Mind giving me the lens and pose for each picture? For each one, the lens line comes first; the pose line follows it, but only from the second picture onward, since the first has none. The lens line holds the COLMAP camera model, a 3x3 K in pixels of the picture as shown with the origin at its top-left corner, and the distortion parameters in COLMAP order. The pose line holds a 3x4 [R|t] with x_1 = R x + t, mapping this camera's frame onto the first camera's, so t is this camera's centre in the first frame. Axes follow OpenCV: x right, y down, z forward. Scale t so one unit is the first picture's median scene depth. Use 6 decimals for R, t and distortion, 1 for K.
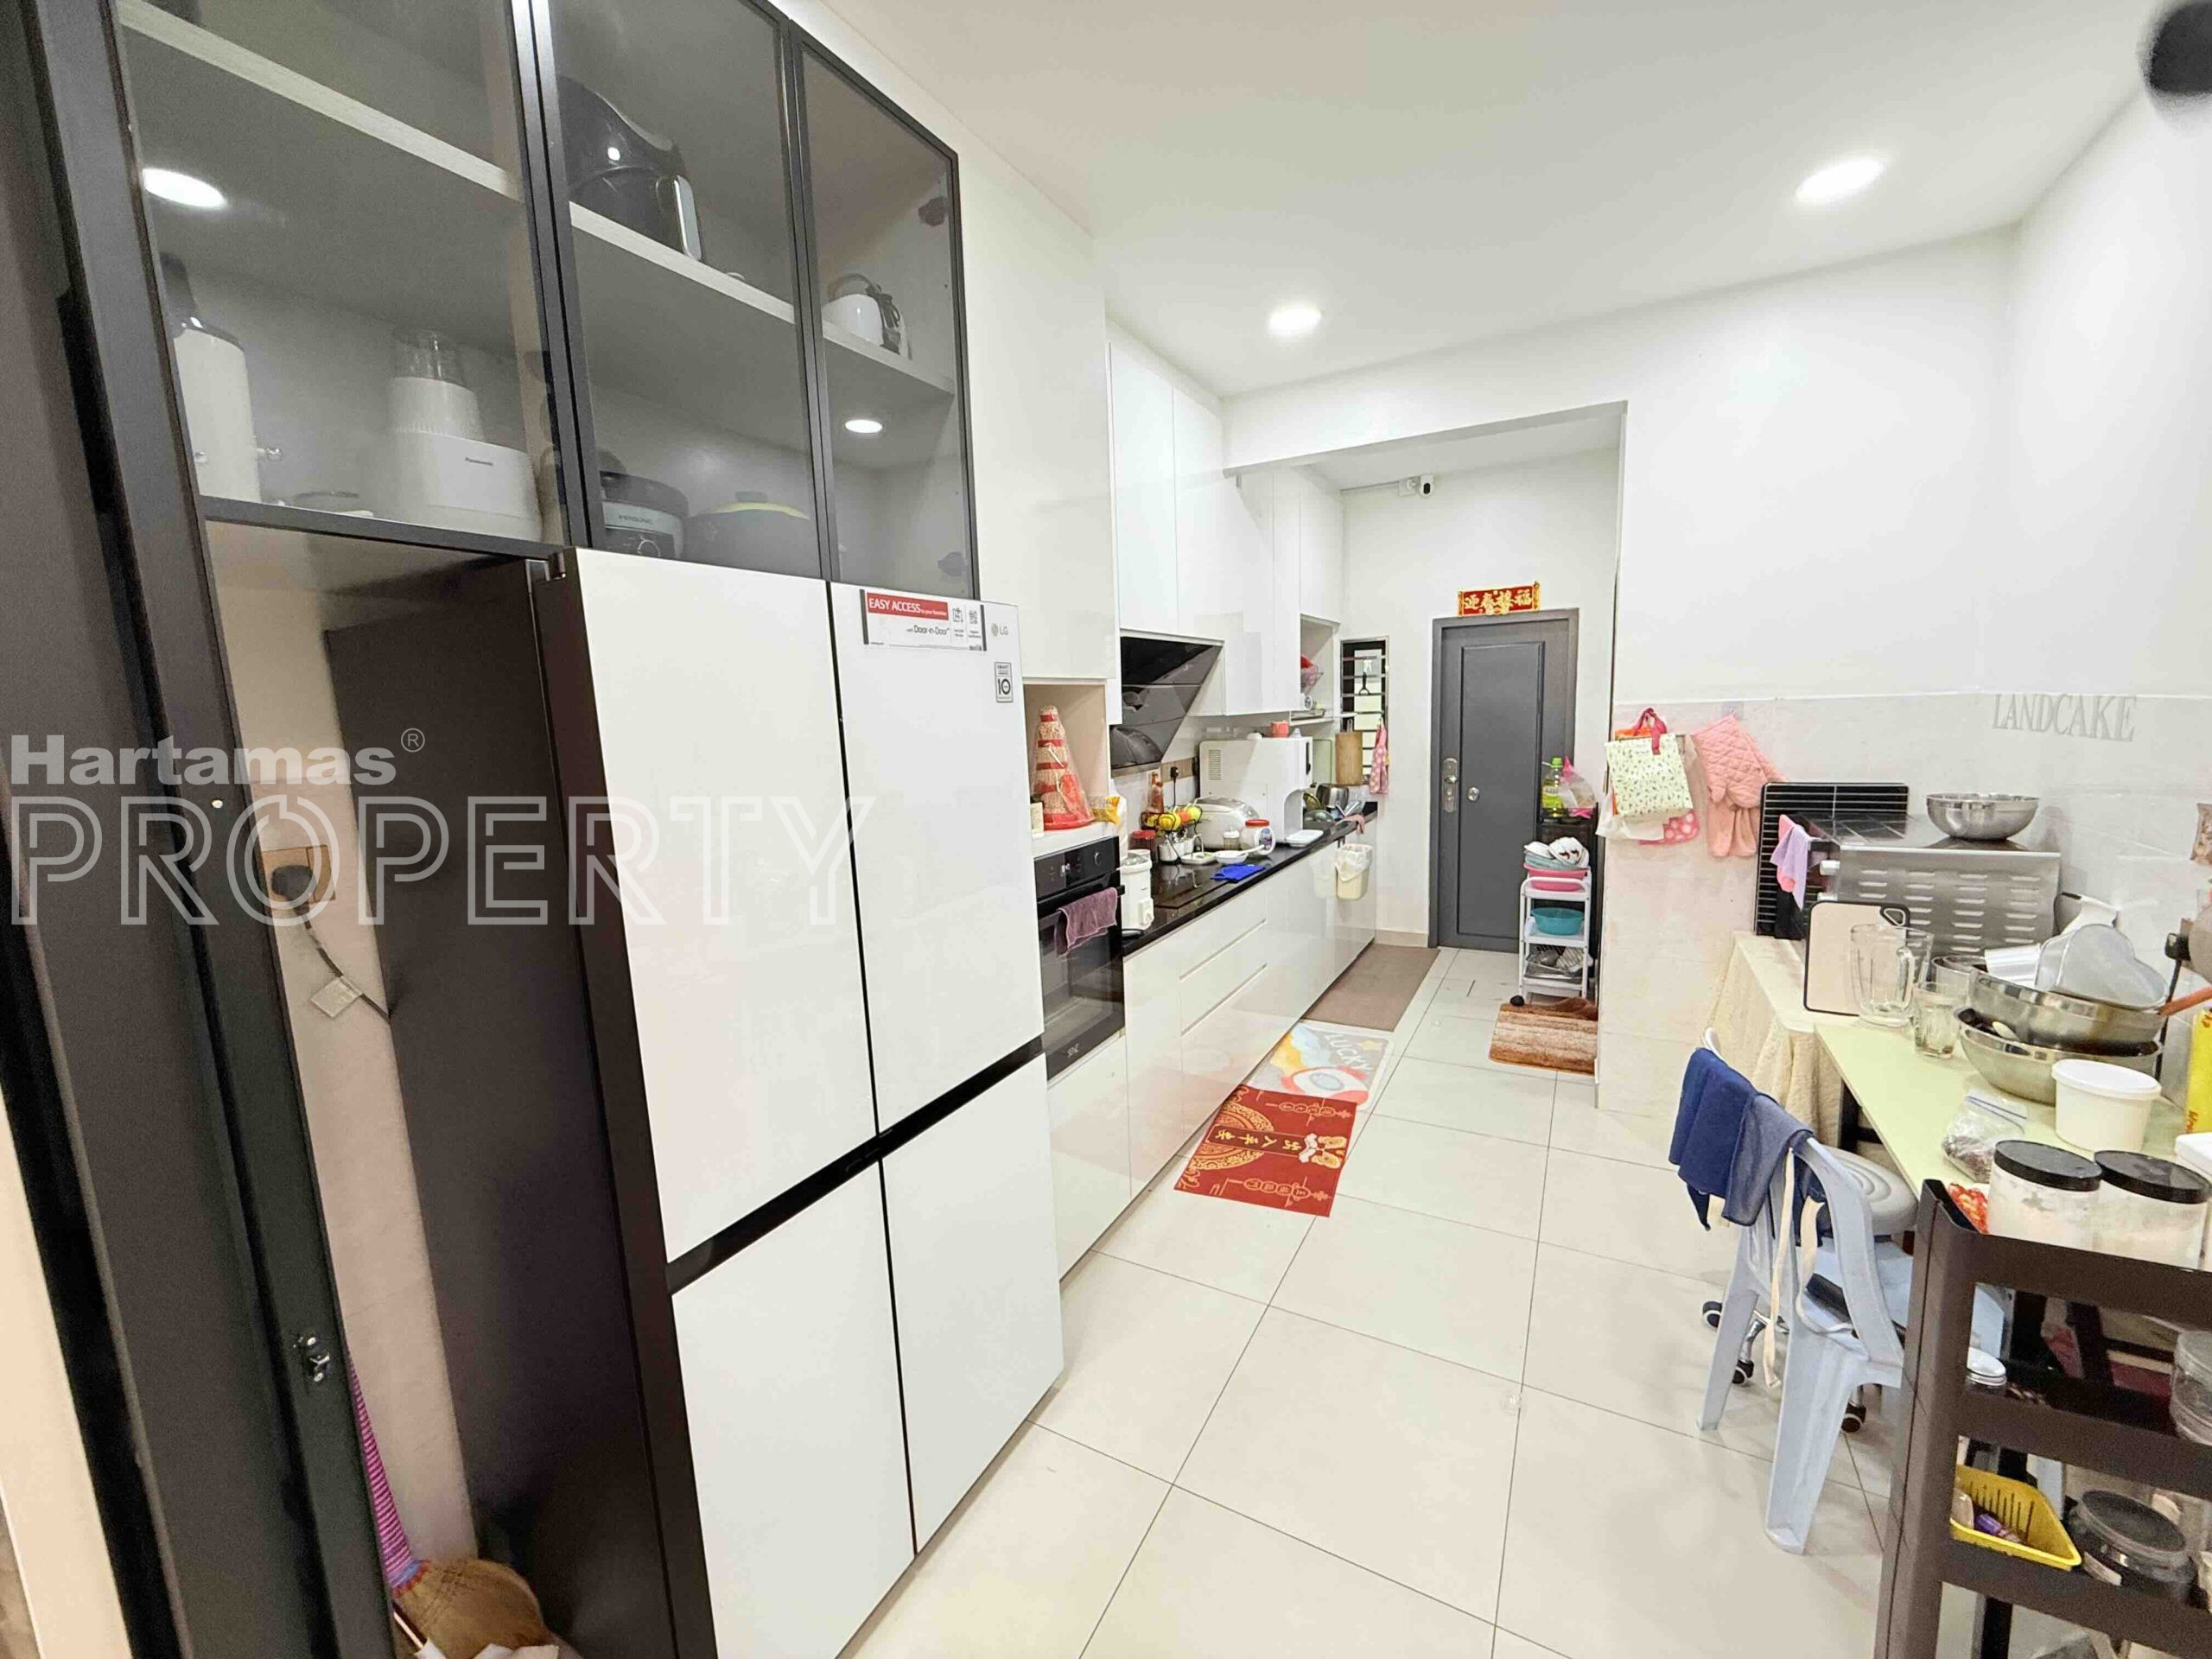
lens RADIAL K [[887.9, 0, 1098.3], [0, 887.9, 838.5], [0, 0, 1]] dist [0.004018, 0.001152]
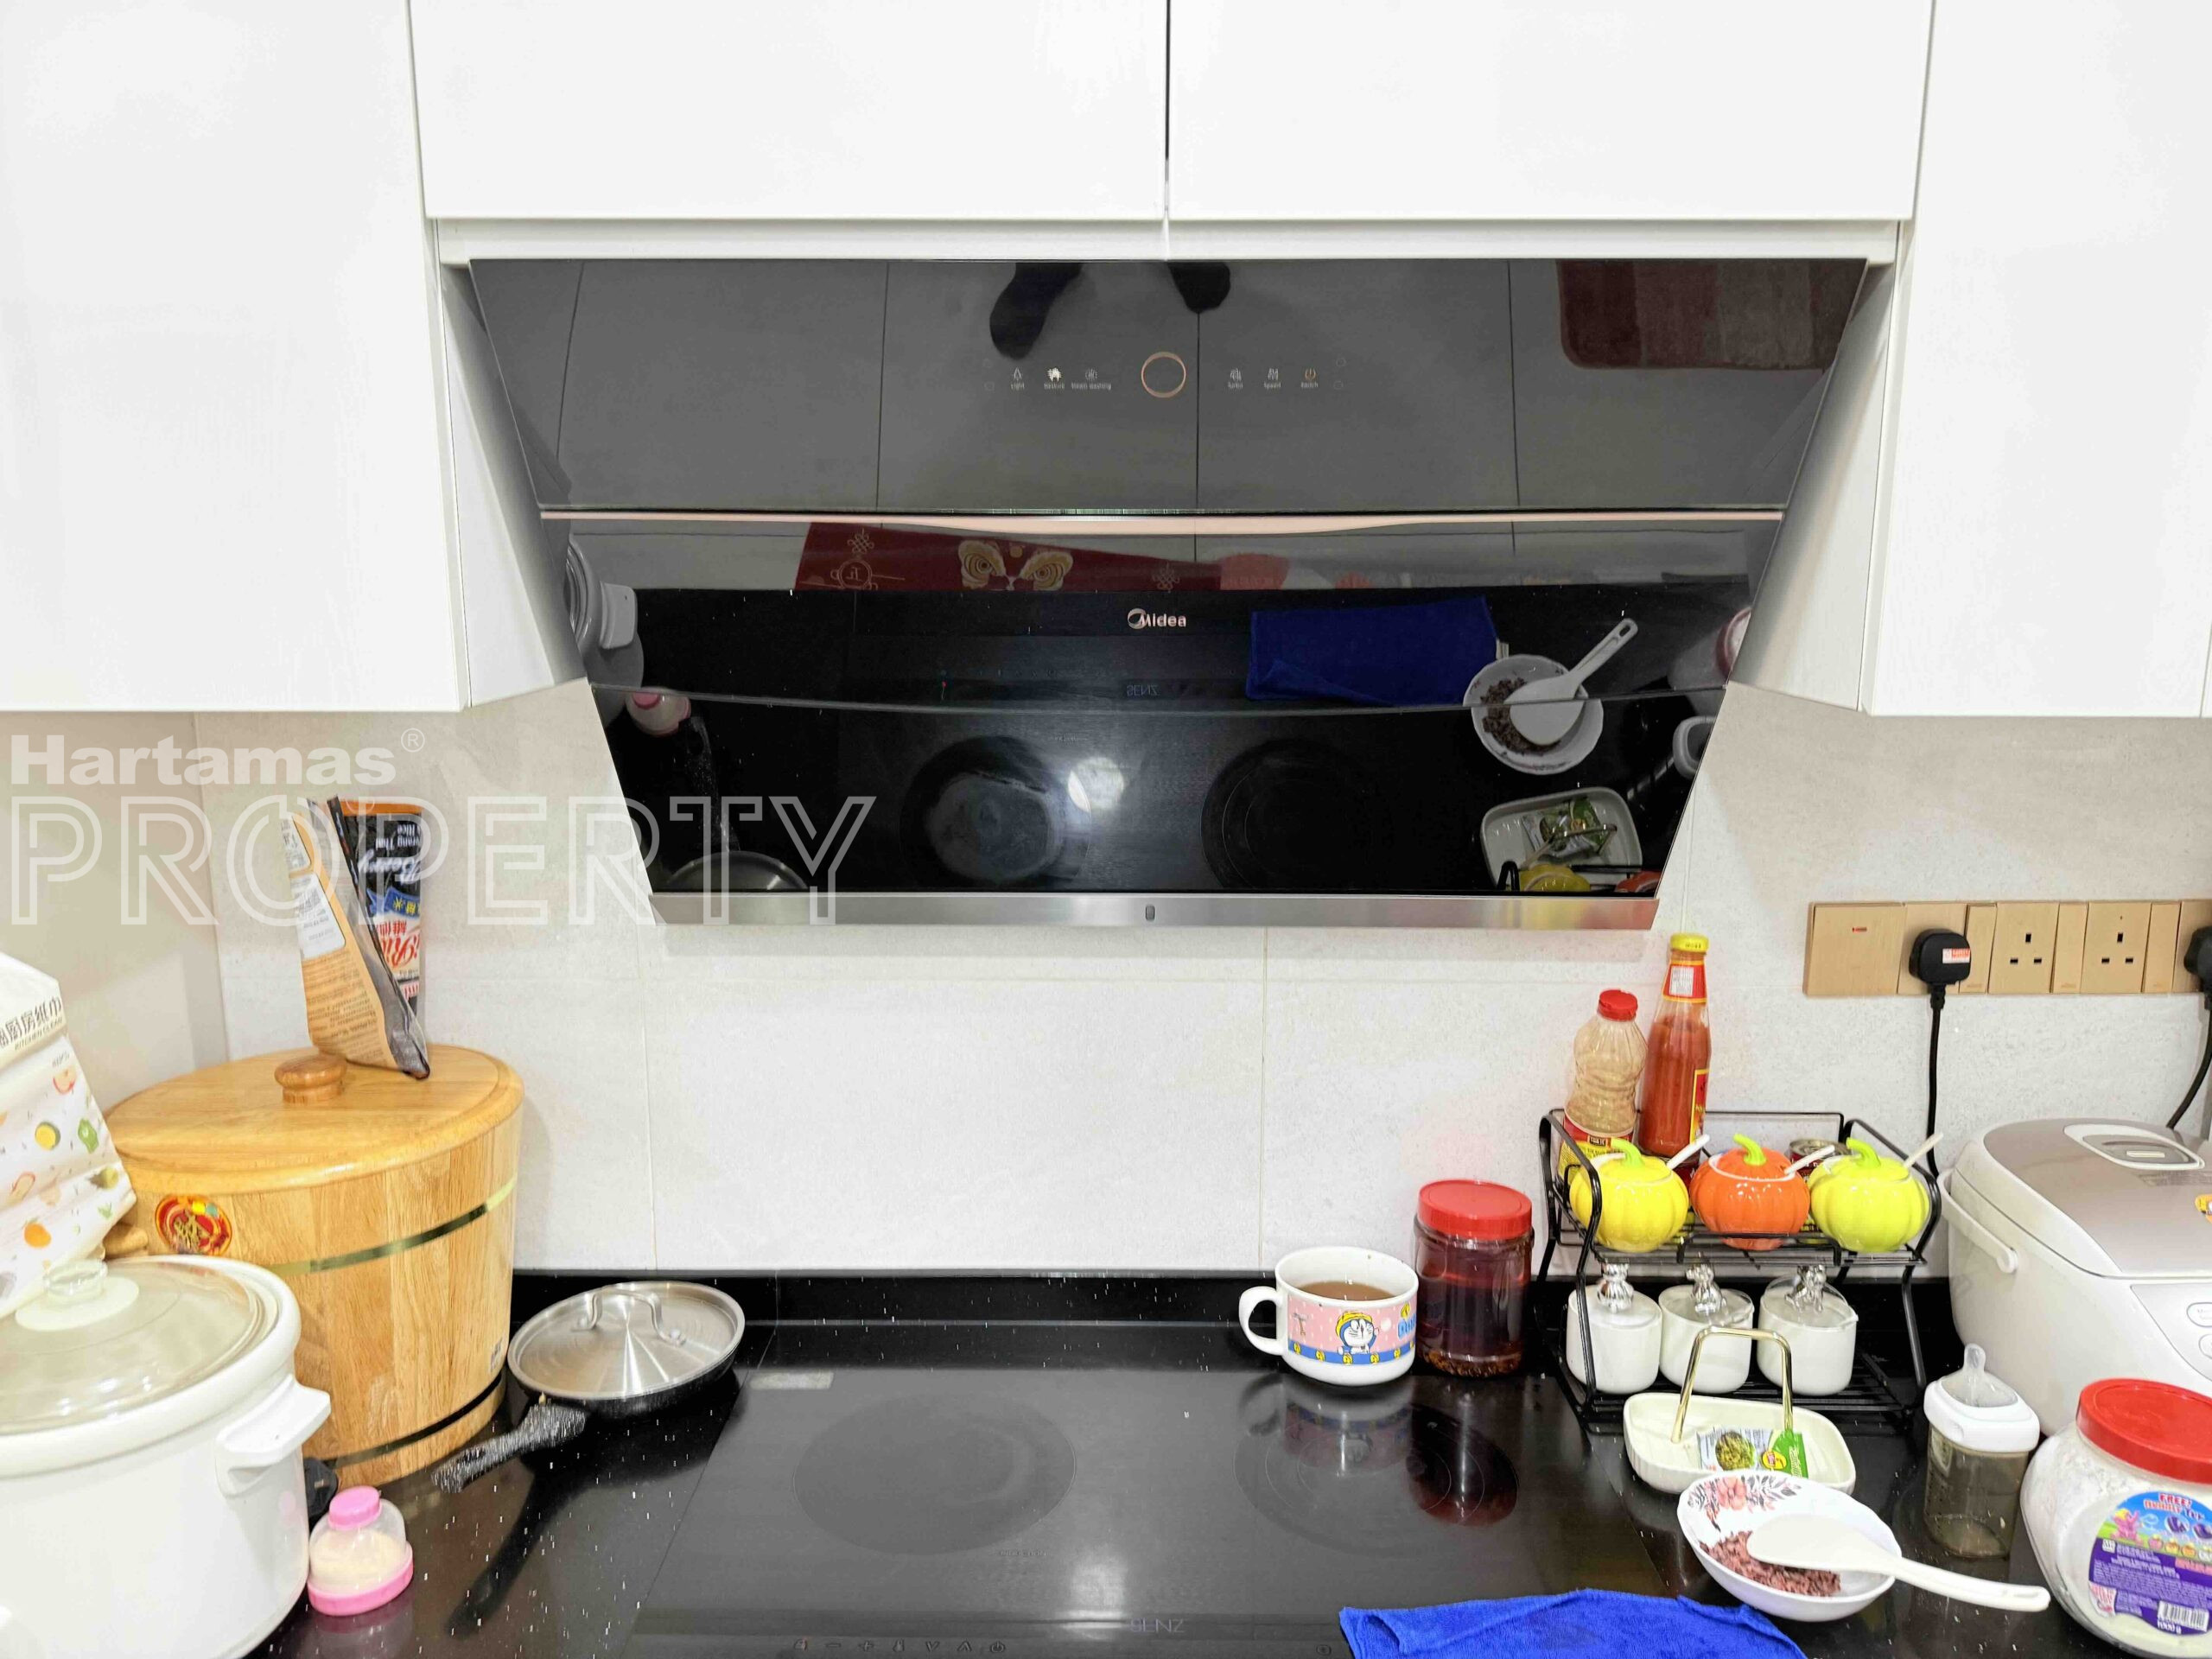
lens RADIAL K [[1579.0, 0, 1104.7], [0, 1579.0, 818.6], [0, 0, 1]] dist [0.001014, 0.002451]
pose [[0.490991, 0.184131, -0.851483, 0.294999], [-0.153596, 0.980393, 0.123440, -0.122669], [0.857517, 0.070177, 0.509646, 0.681379]]
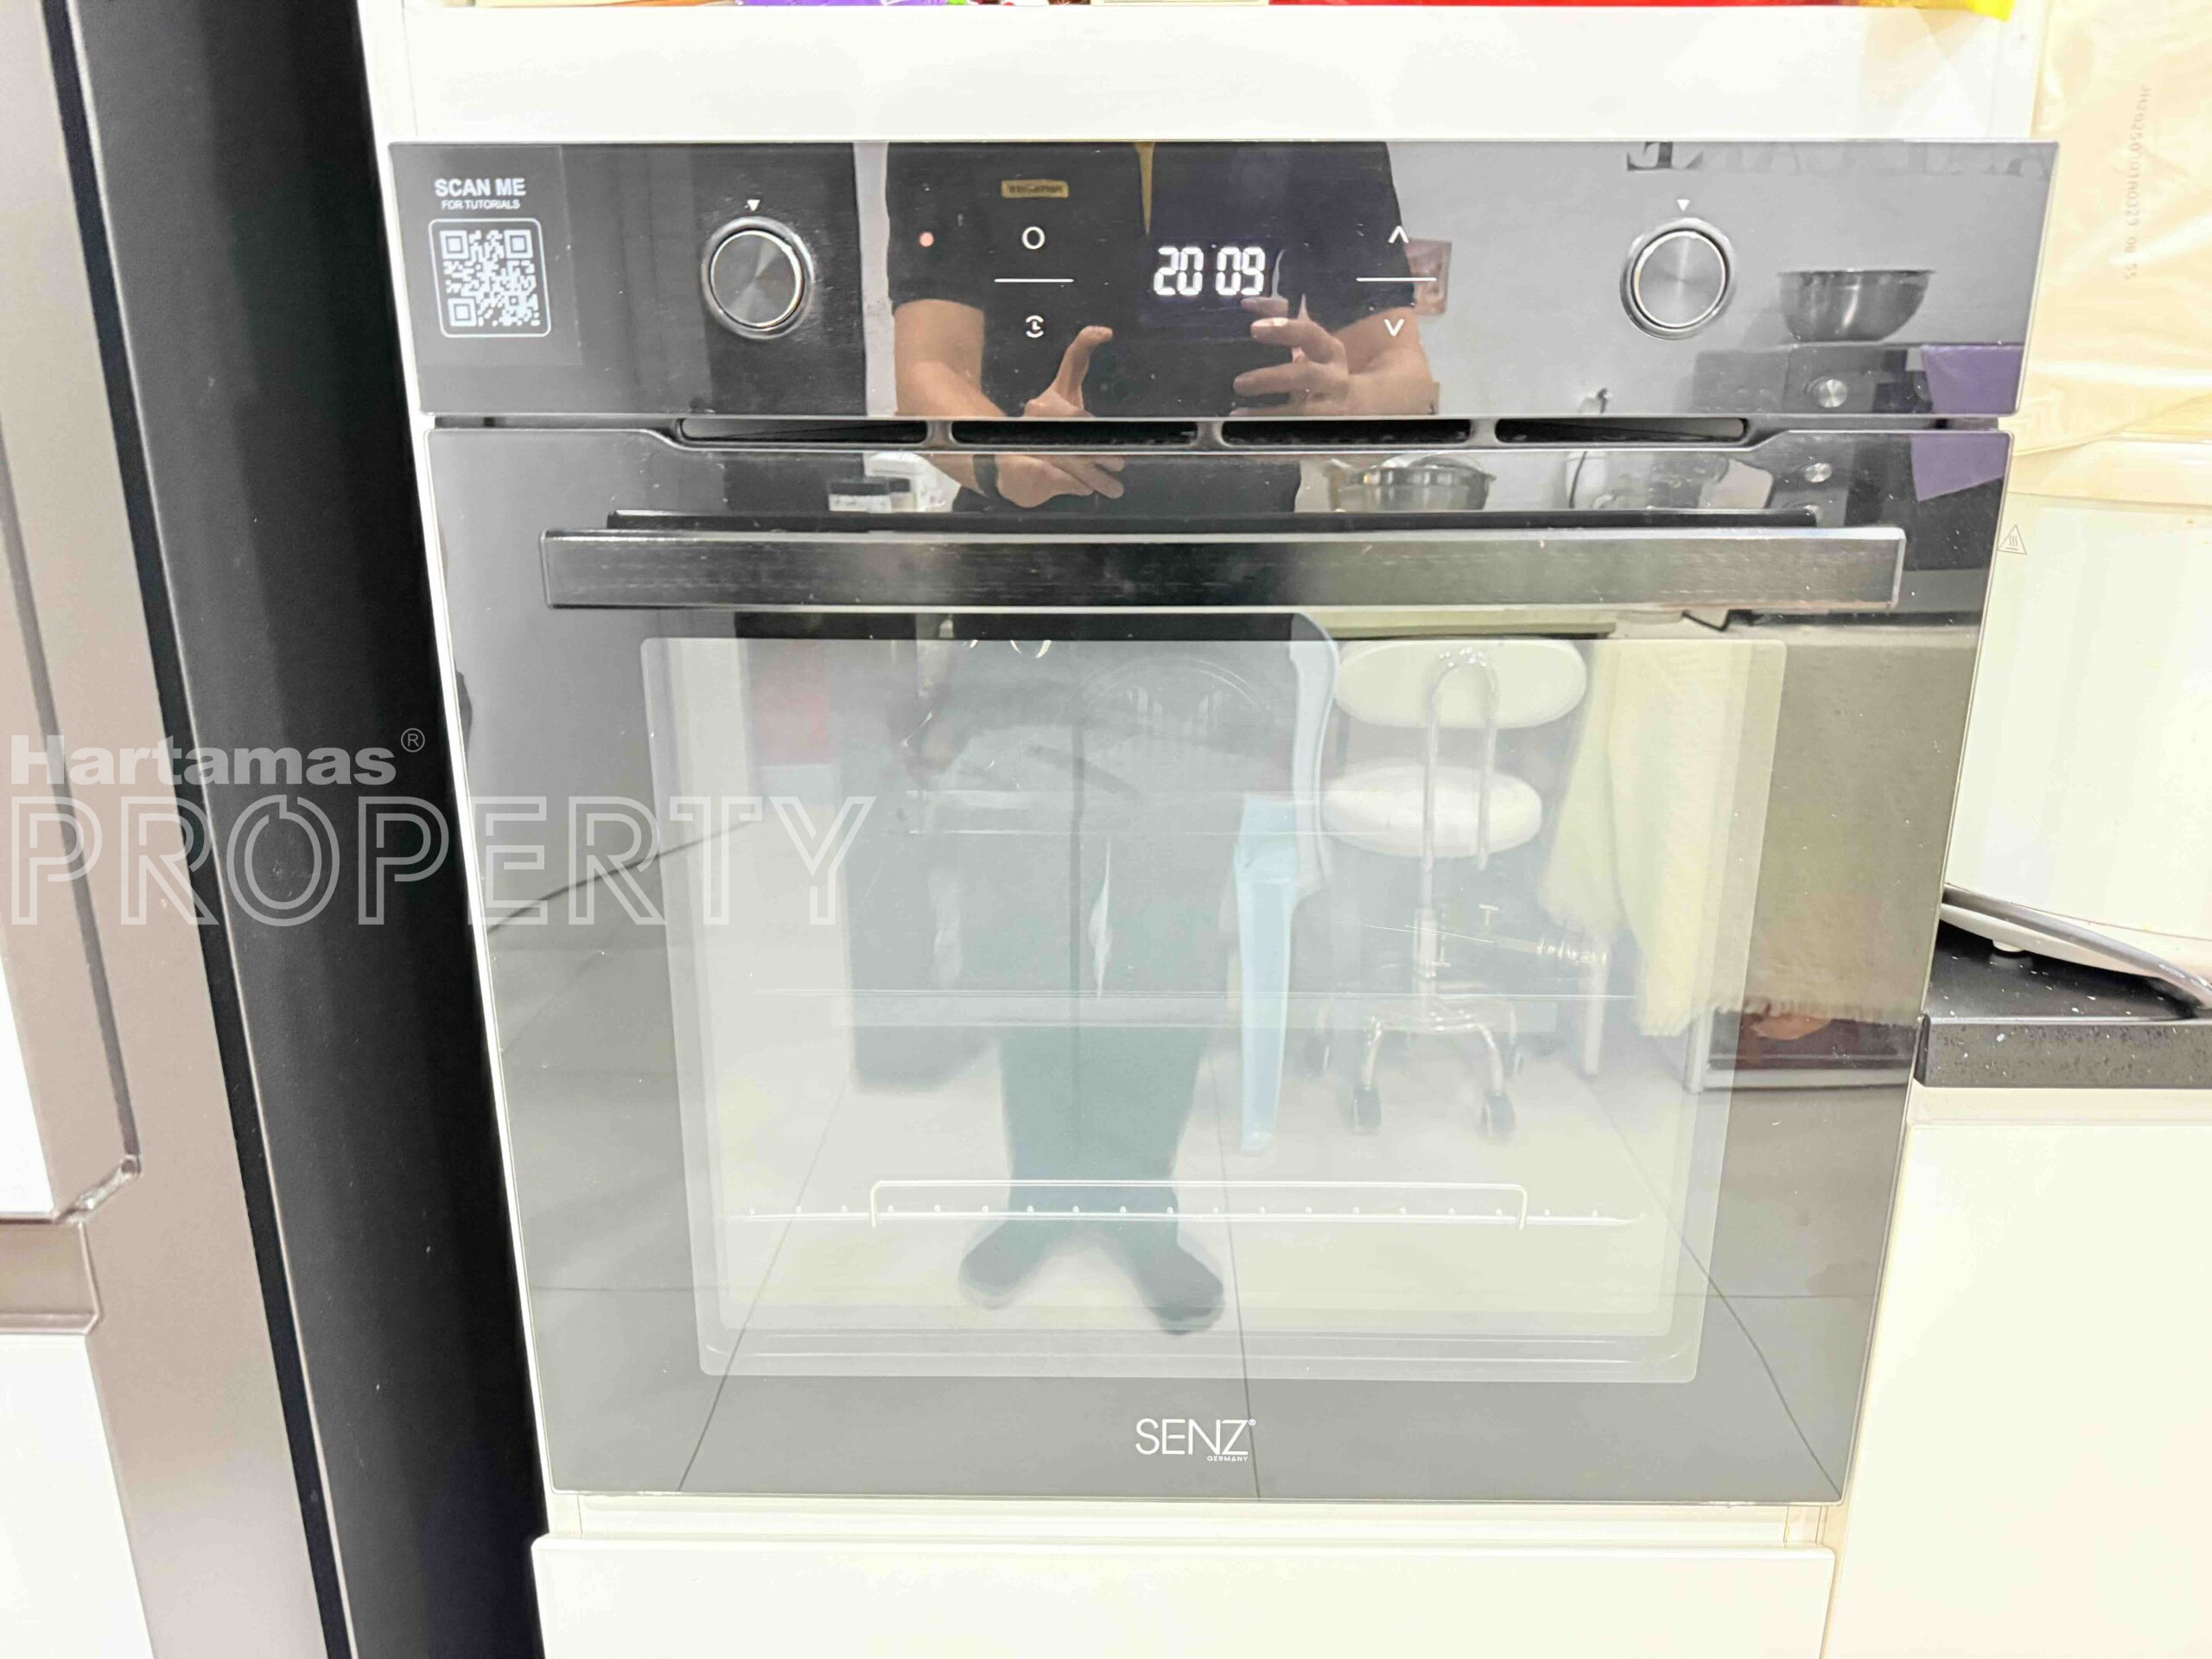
lens RADIAL K [[1579.0, 0, 1111.5], [0, 1579.0, 827.1], [0, 0, 1]] dist [0.001014, 0.002451]
pose [[0.477544, 0.282101, -0.832088, 0.105191], [-0.142010, 0.959383, 0.243756, 0.033771], [0.867055, 0.001761, 0.498208, 0.488458]]
